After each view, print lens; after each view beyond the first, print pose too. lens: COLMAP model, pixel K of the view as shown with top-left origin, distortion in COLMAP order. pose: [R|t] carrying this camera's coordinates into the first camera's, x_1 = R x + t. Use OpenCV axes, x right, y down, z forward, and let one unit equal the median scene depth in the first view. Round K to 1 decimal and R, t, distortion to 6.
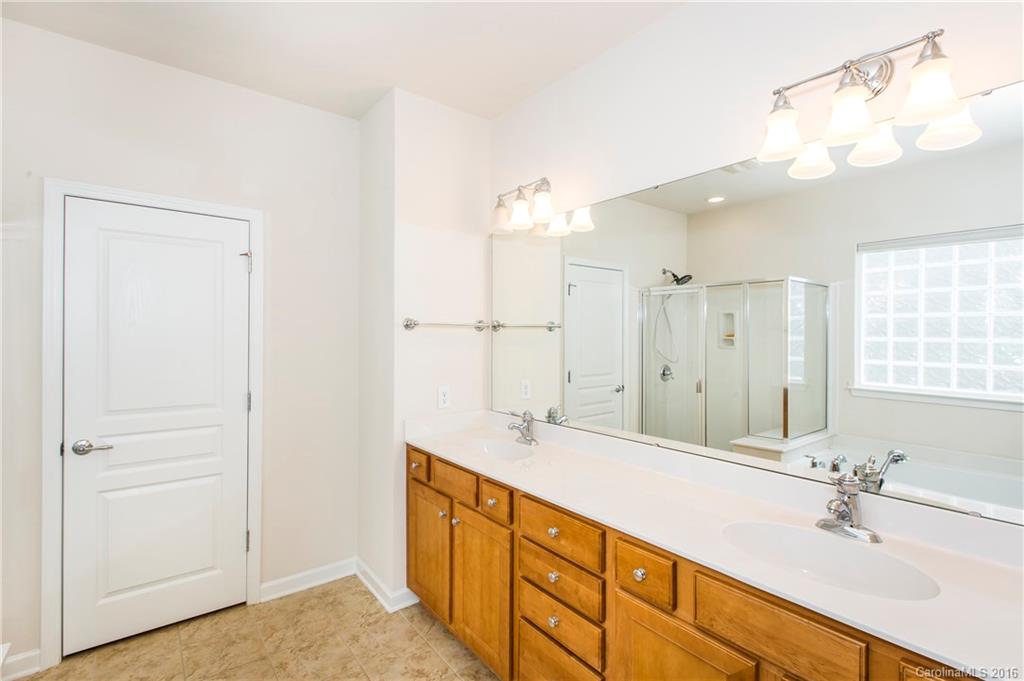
lens RADIAL K [[467.5, 0, 520.9], [0, 467.5, 337.9], [0, 0, 1]] dist [0.000028, -0.000246]
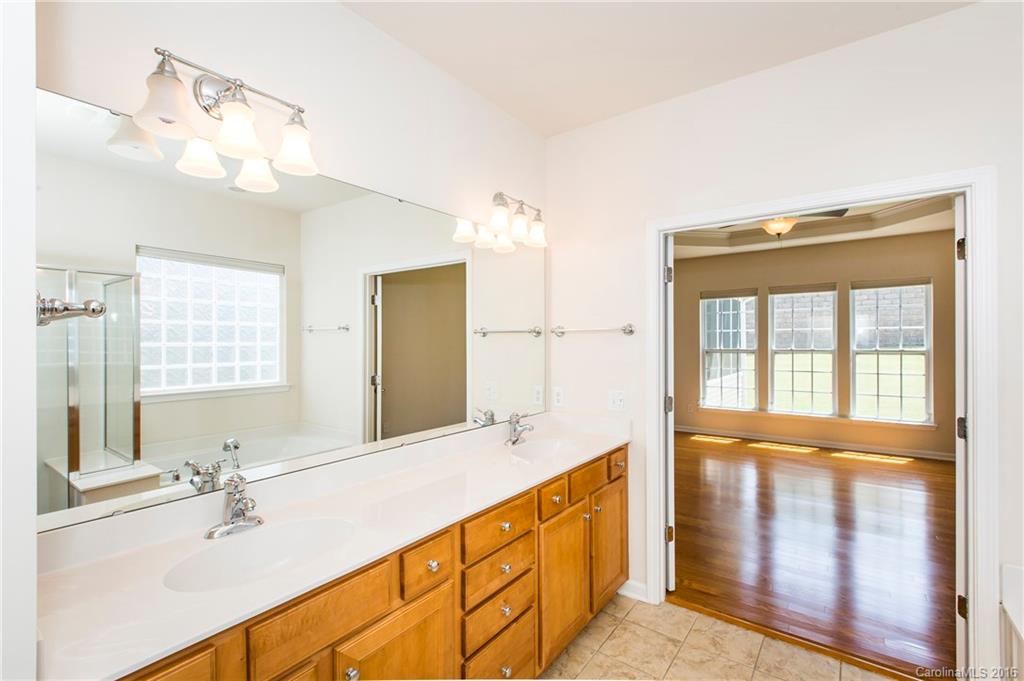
lens RADIAL K [[462.9, 0, 512.0], [0, 462.9, 340.5], [0, 0, 1]] dist [0.000294, -0.000038]
pose [[-0.257101, -0.003302, 0.966379, -0.442321], [0.007772, 0.999955, 0.005484, -0.005264], [-0.966353, 0.008921, -0.257064, 0.560027]]
